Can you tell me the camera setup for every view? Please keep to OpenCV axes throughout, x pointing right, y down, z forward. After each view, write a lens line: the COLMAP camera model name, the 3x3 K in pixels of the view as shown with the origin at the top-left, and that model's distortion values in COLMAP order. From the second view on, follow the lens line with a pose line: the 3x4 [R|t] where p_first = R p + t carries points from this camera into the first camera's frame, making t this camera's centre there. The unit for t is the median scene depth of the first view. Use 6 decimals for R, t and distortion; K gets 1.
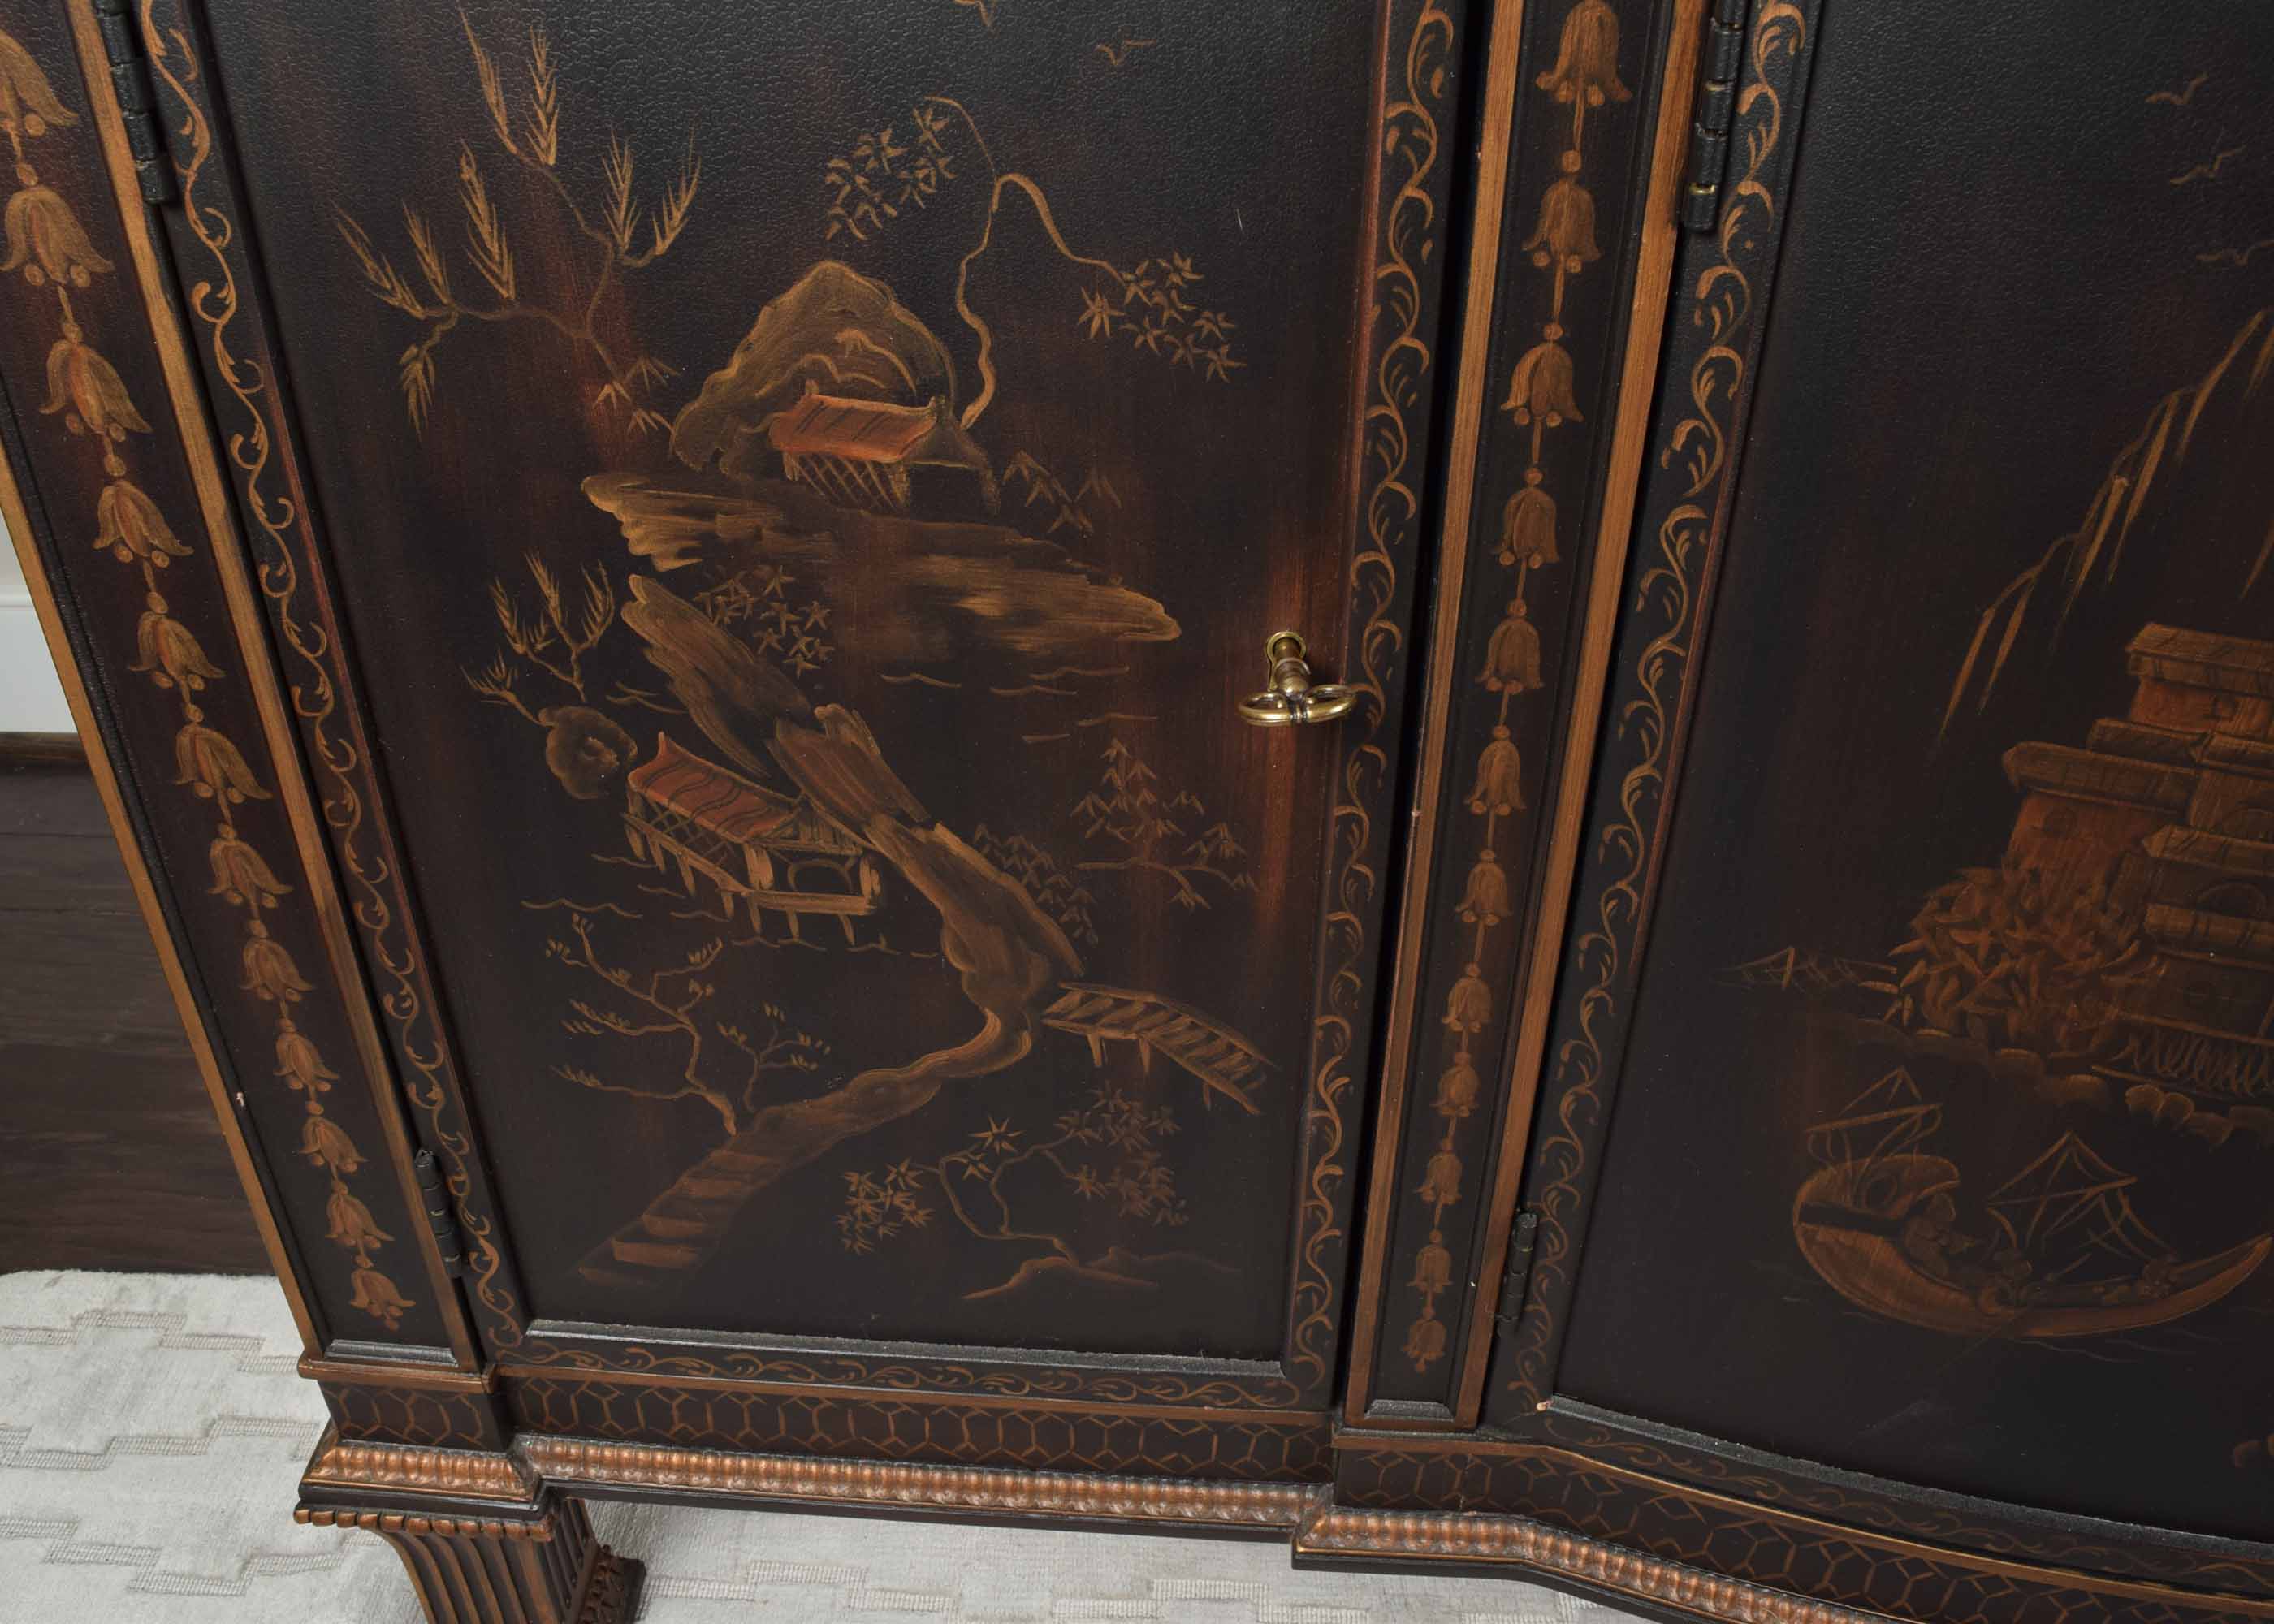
lens RADIAL K [[1896.4, 0, 1124.0], [0, 1896.4, 801.0], [0, 0, 1]] dist [-0.102646, 0.026602]
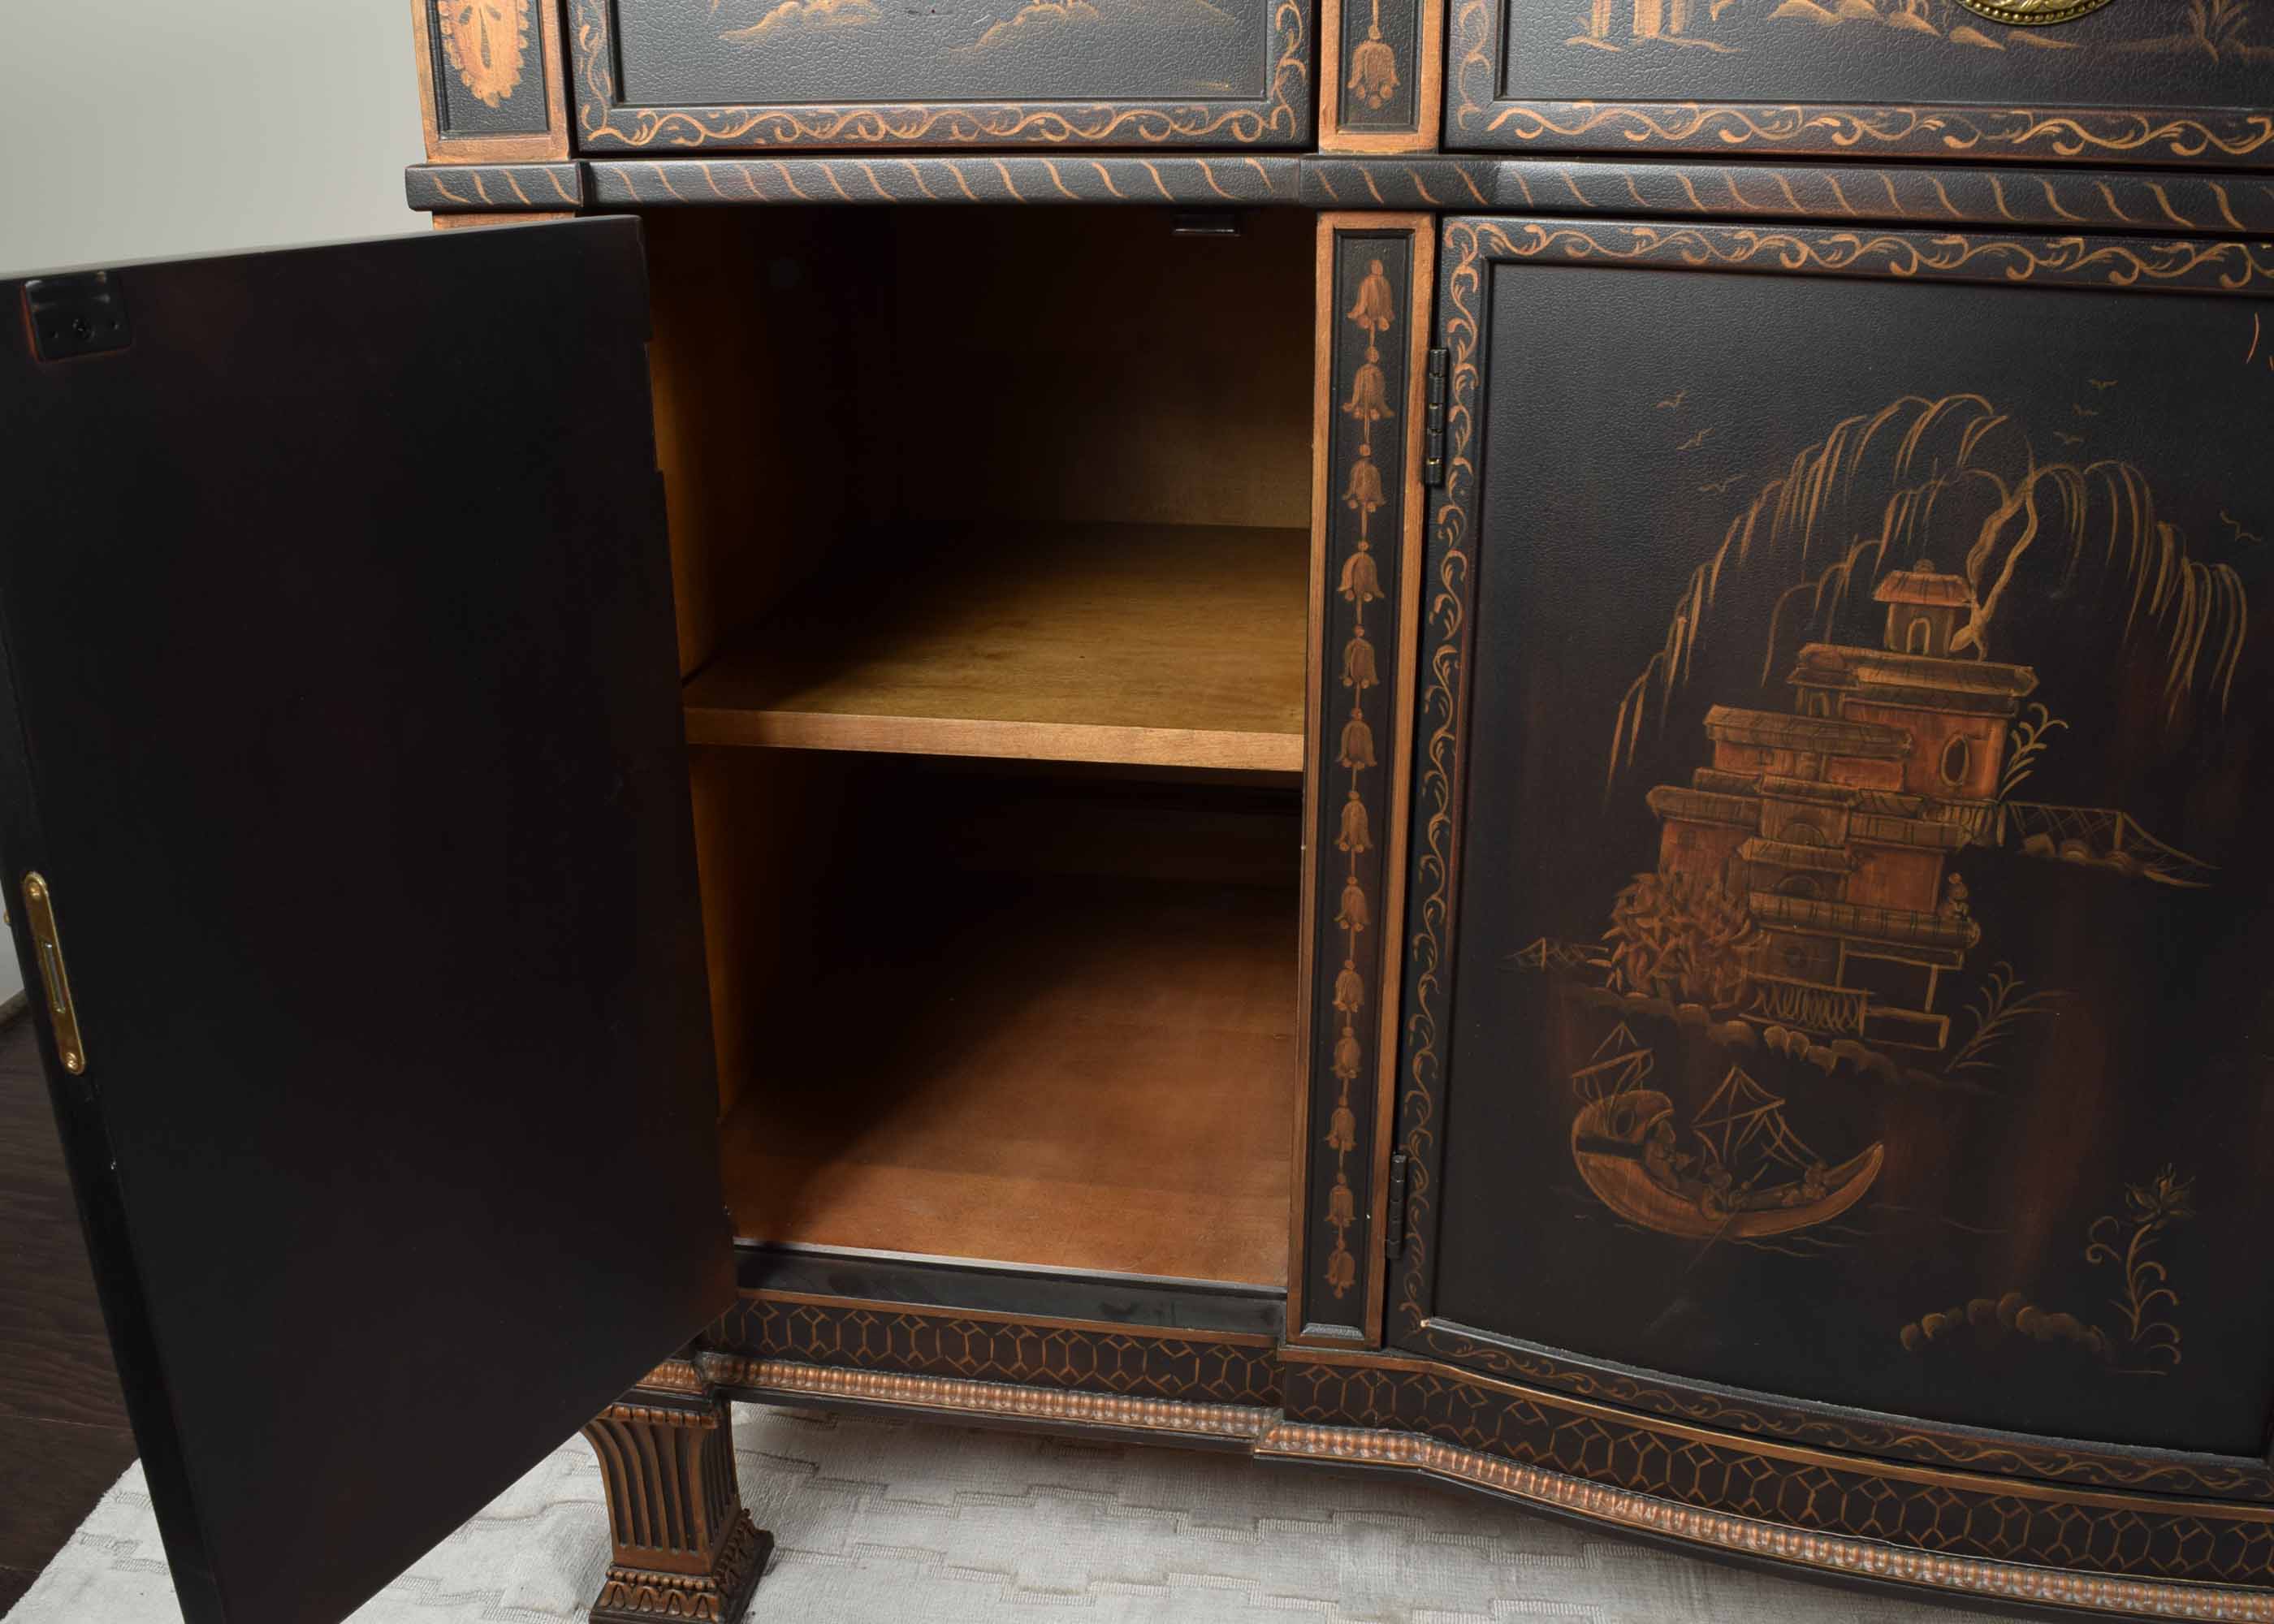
lens RADIAL K [[1924.8, 0, 1118.9], [0, 1924.8, 805.7], [0, 0, 1]] dist [-0.098689, 0.021999]
pose [[0.995569, 0.024313, -0.090838, 0.146332], [-0.045251, 0.970663, -0.236146, 0.371631], [0.082431, 0.239210, 0.967462, -0.624798]]
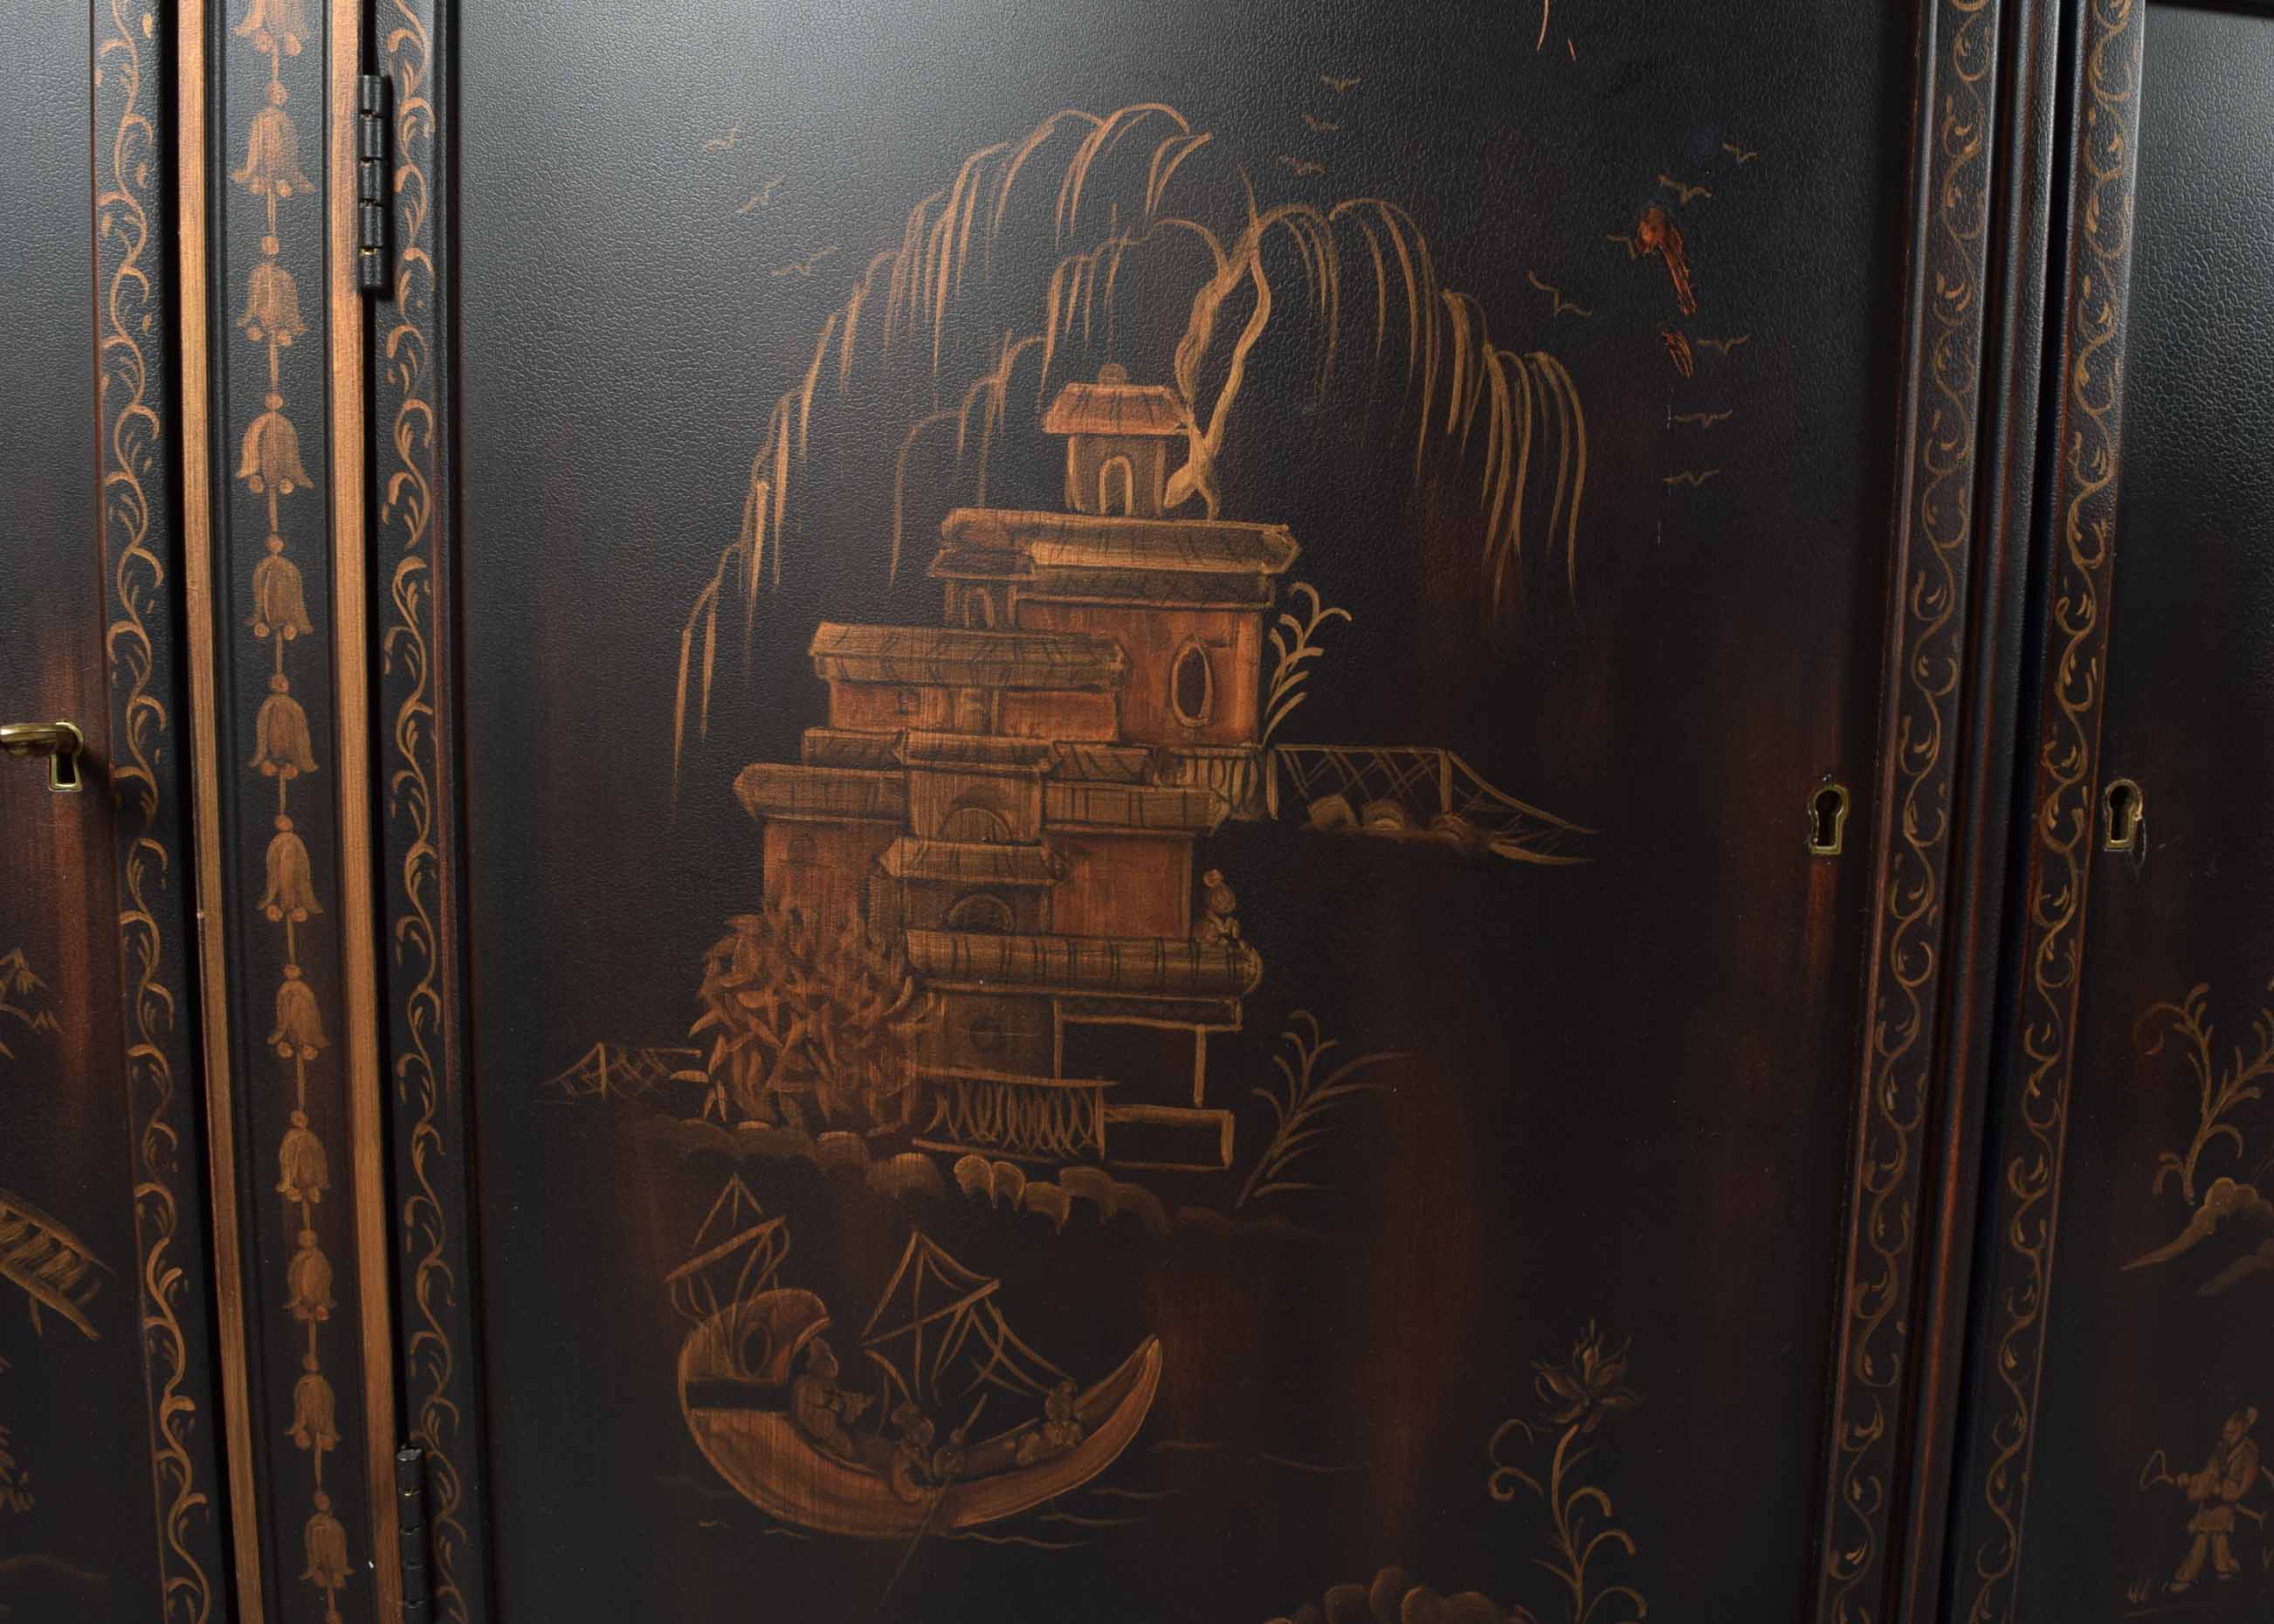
lens RADIAL K [[2040.9, 0, 1299.9], [0, 2040.9, 748.9], [0, 0, 1]] dist [-0.102780, 0.027076]
pose [[0.974525, 0.001172, 0.224275, 0.481077], [0.100810, 0.890985, -0.442700, 0.443187], [-0.200344, 0.454031, 0.868169, -0.040497]]
